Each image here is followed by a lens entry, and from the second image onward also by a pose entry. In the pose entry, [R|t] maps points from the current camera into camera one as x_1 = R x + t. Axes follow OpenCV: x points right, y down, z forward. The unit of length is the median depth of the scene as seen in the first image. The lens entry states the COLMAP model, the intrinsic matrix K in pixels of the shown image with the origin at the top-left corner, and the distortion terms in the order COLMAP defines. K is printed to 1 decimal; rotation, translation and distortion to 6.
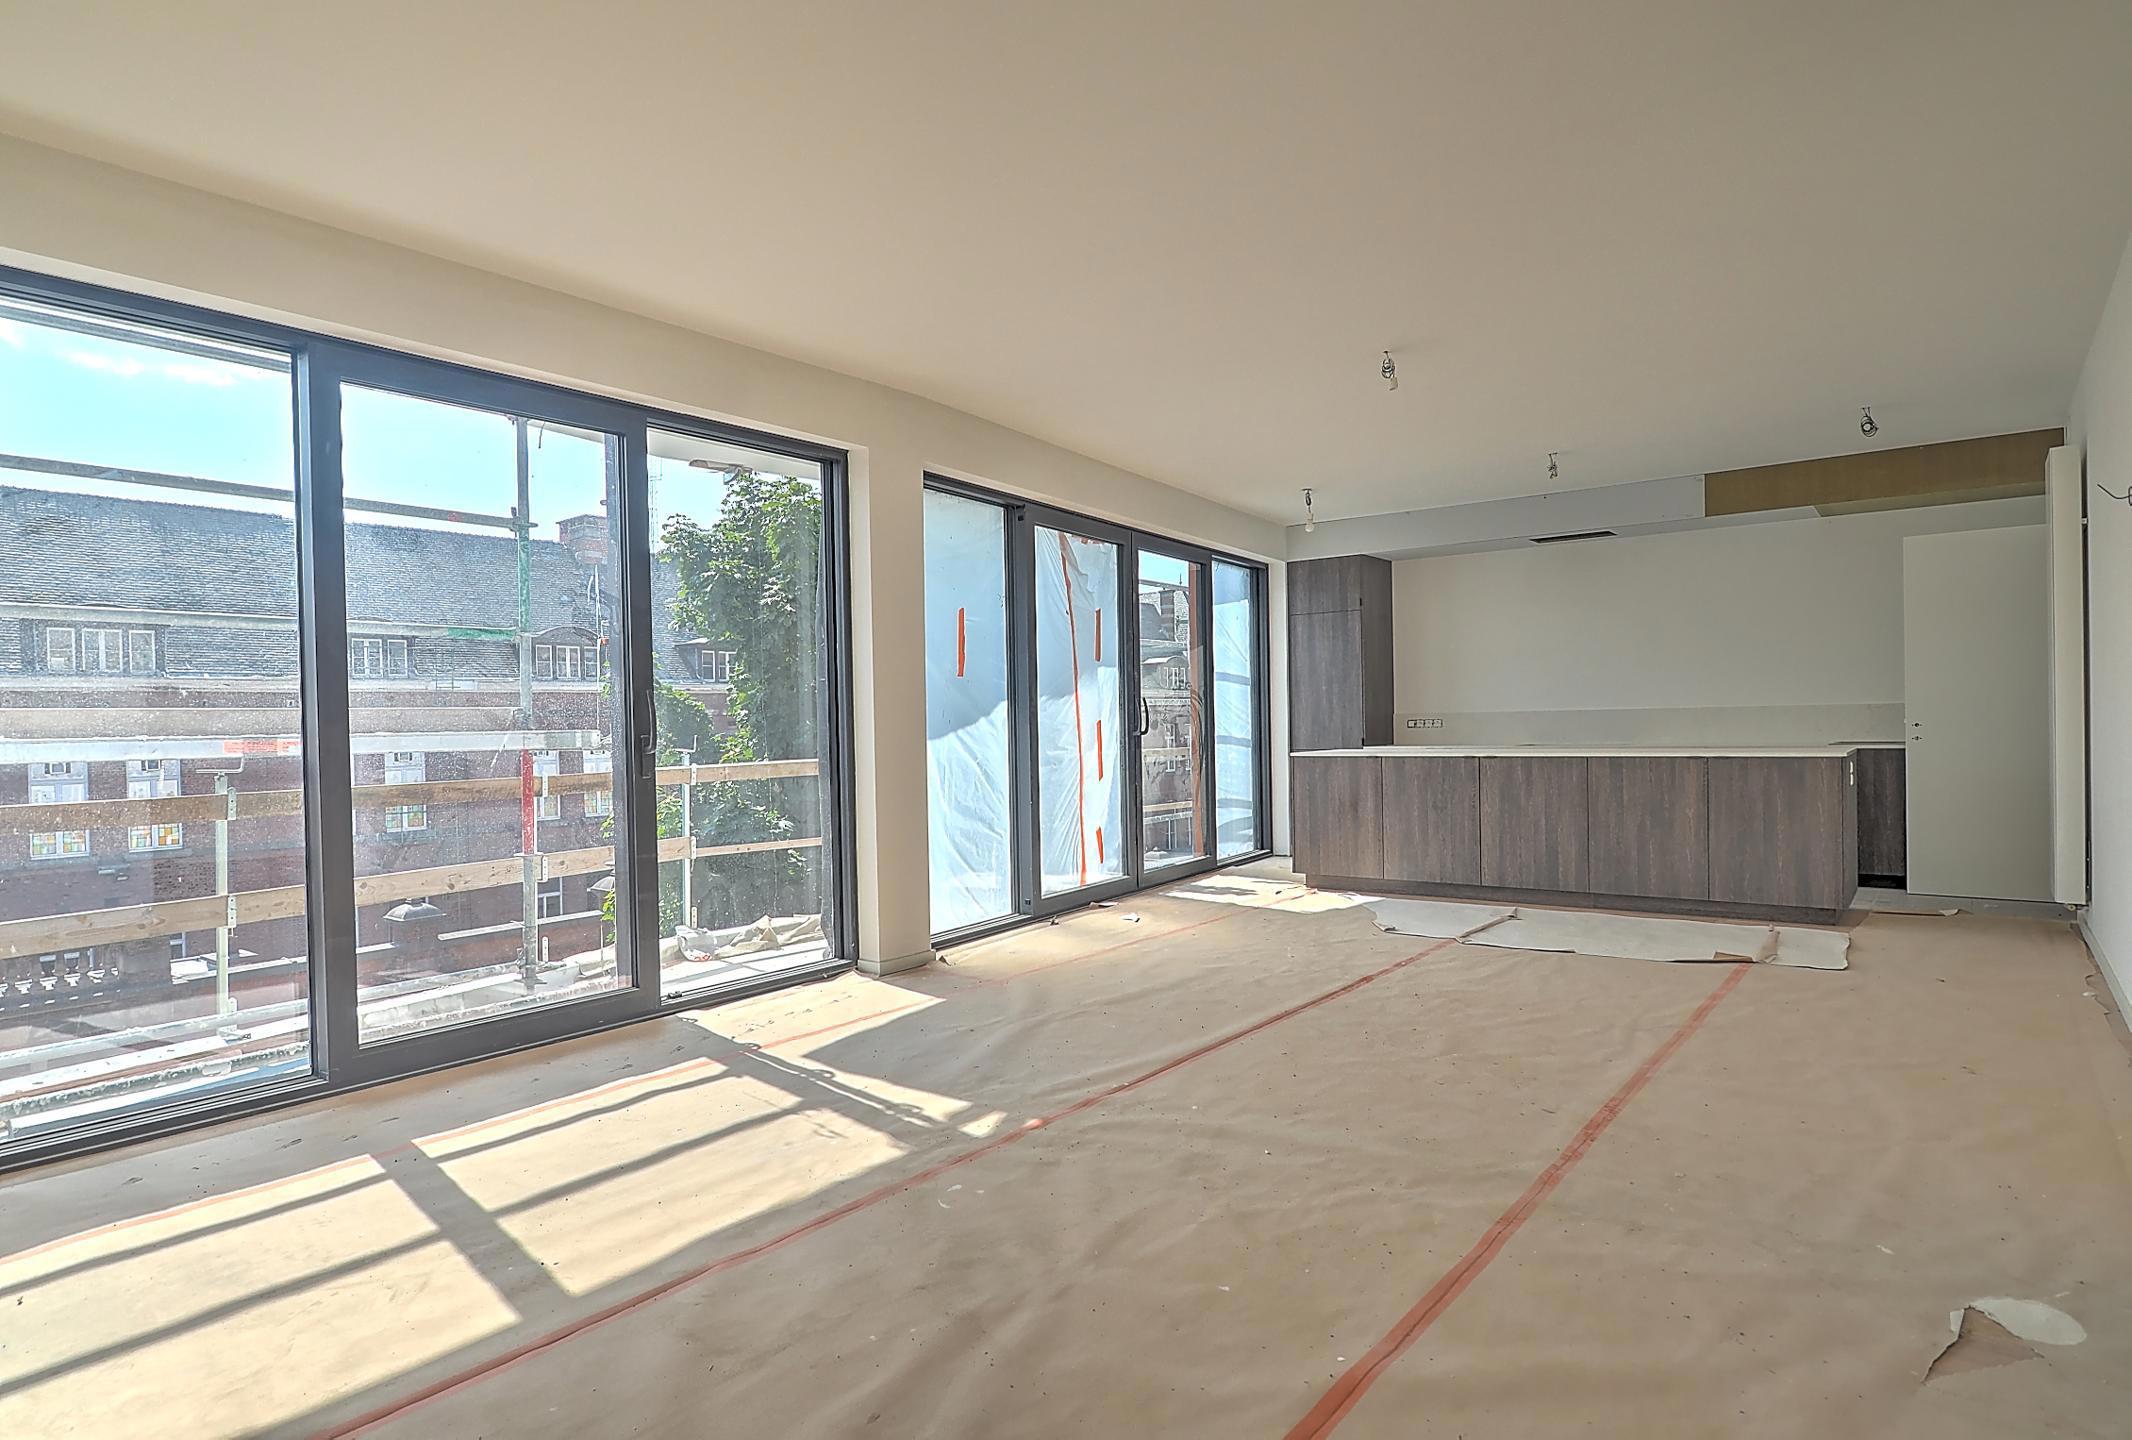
lens RADIAL K [[1180.5, 0, 1066.0], [0, 1180.5, 720.0], [0, 0, 1]] dist [-0.003428, -0.001095]
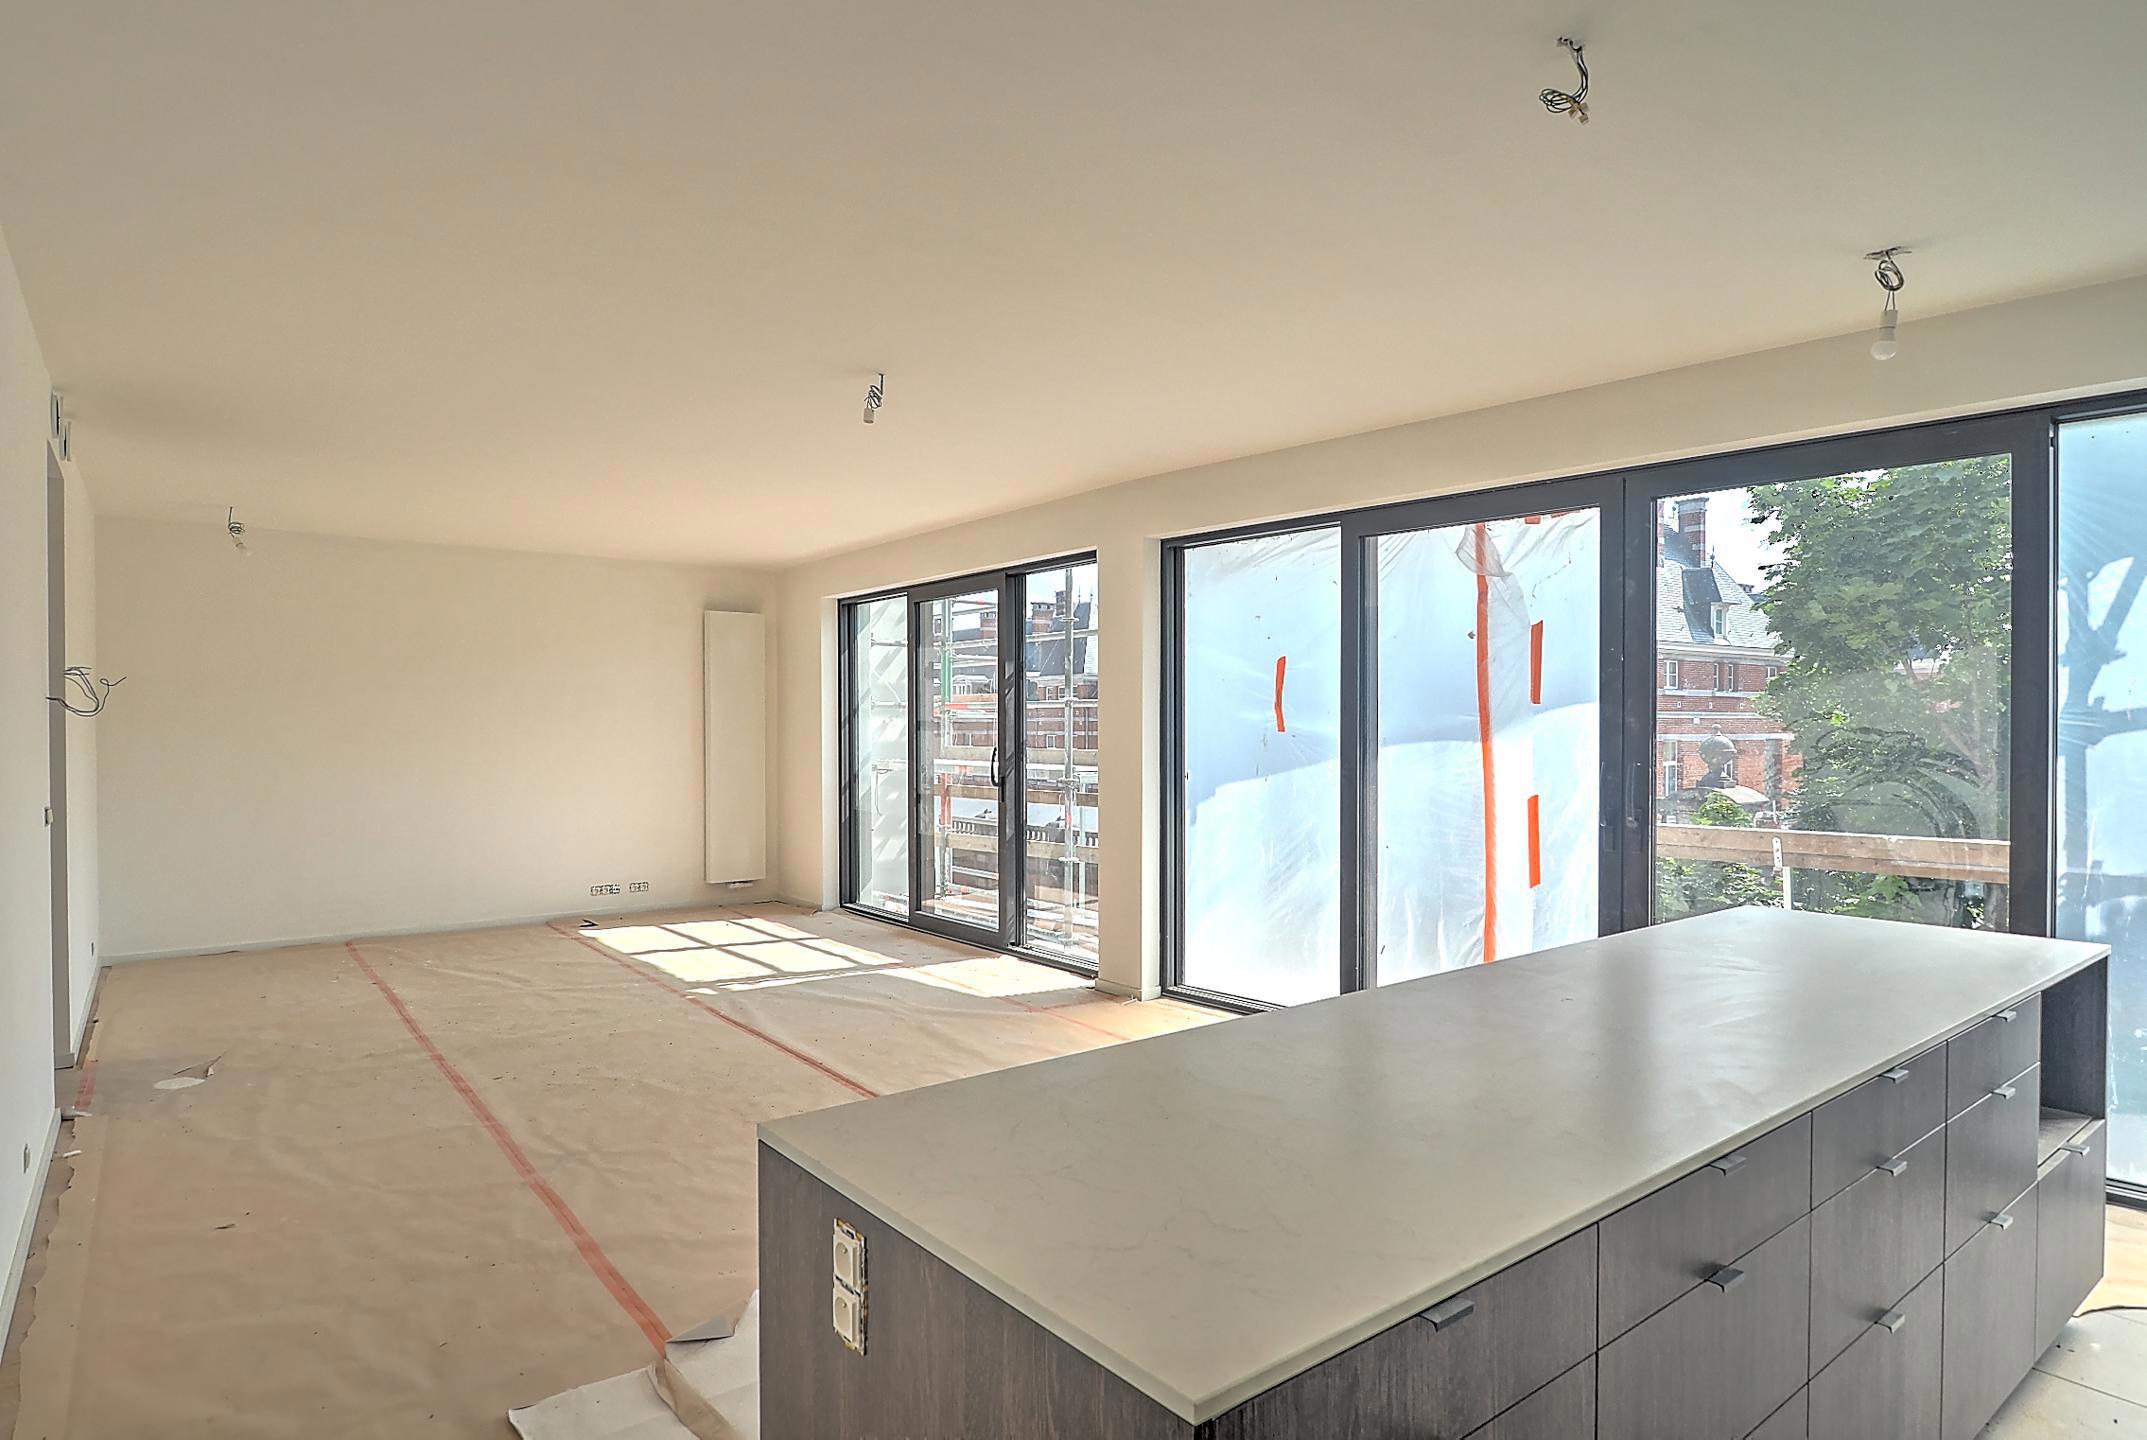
lens RADIAL K [[1229.4, 0, 1073.5], [0, 1229.4, 720.0], [0, 0, 1]] dist [-0.031835, 0.000123]
pose [[-0.267897, 0.010635, -0.963389, 0.793292], [0.004613, 0.999942, 0.009756, -0.050972], [0.963437, -0.001831, -0.267930, 1.006493]]
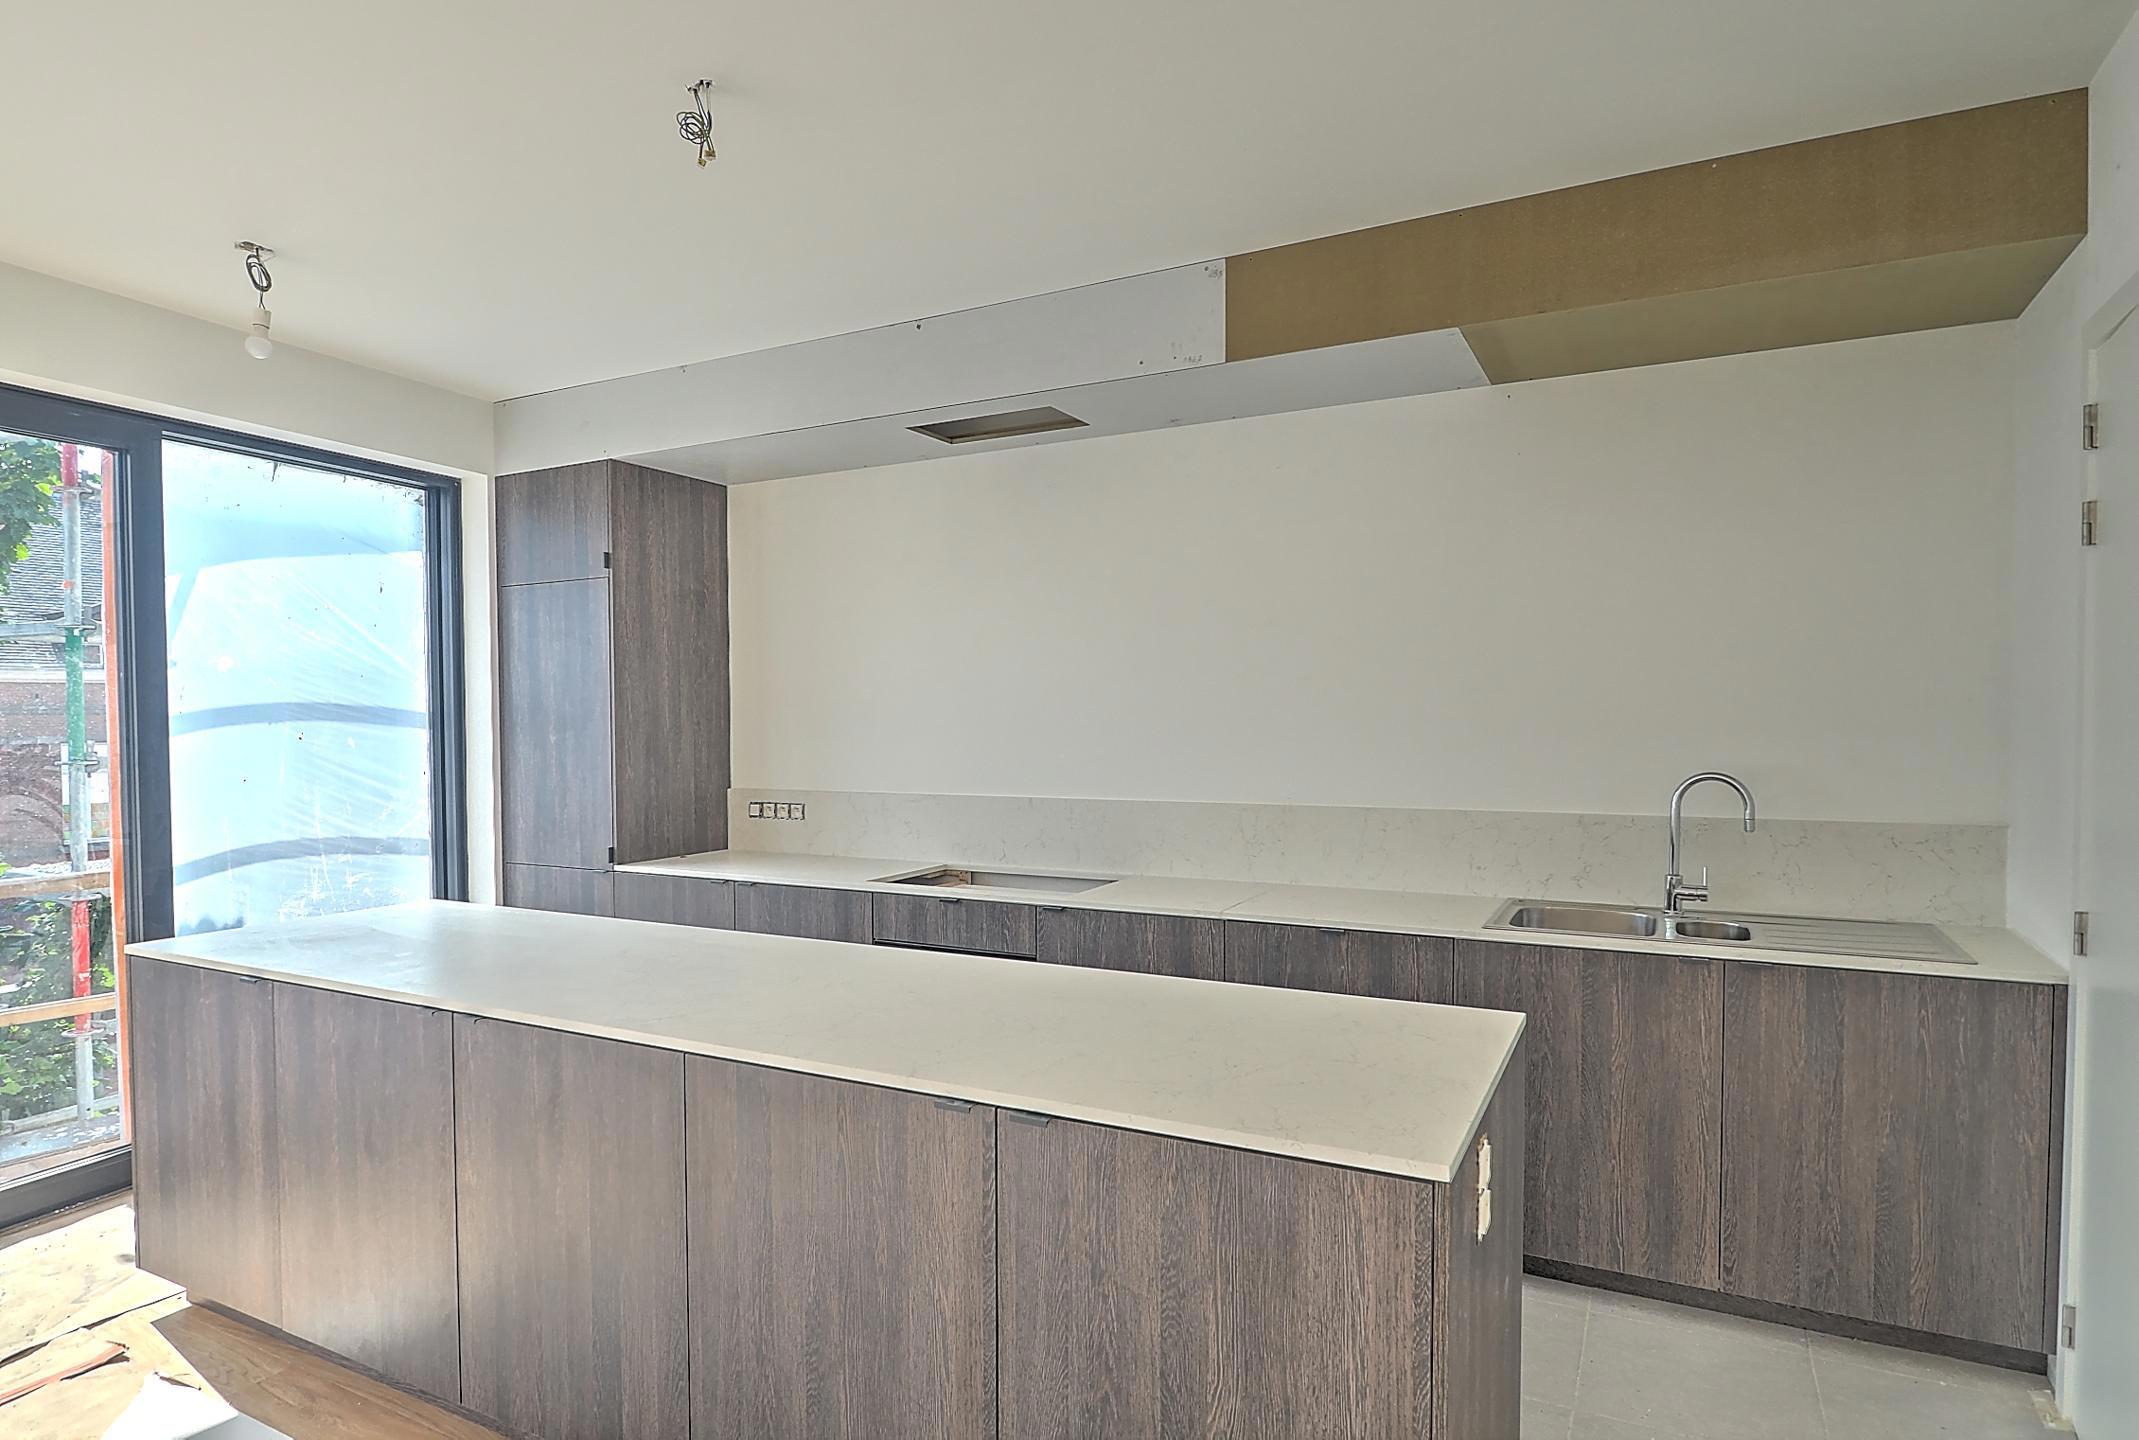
lens RADIAL K [[1118.3, 0, 1069.5], [0, 1118.3, 720.0], [0, 0, 1]] dist [0.075763, 0.000057]
pose [[0.988488, 0.014296, 0.150621, 0.515571], [-0.014764, 0.999889, 0.001988, -0.056016], [-0.150576, -0.004189, 0.988590, 0.735663]]
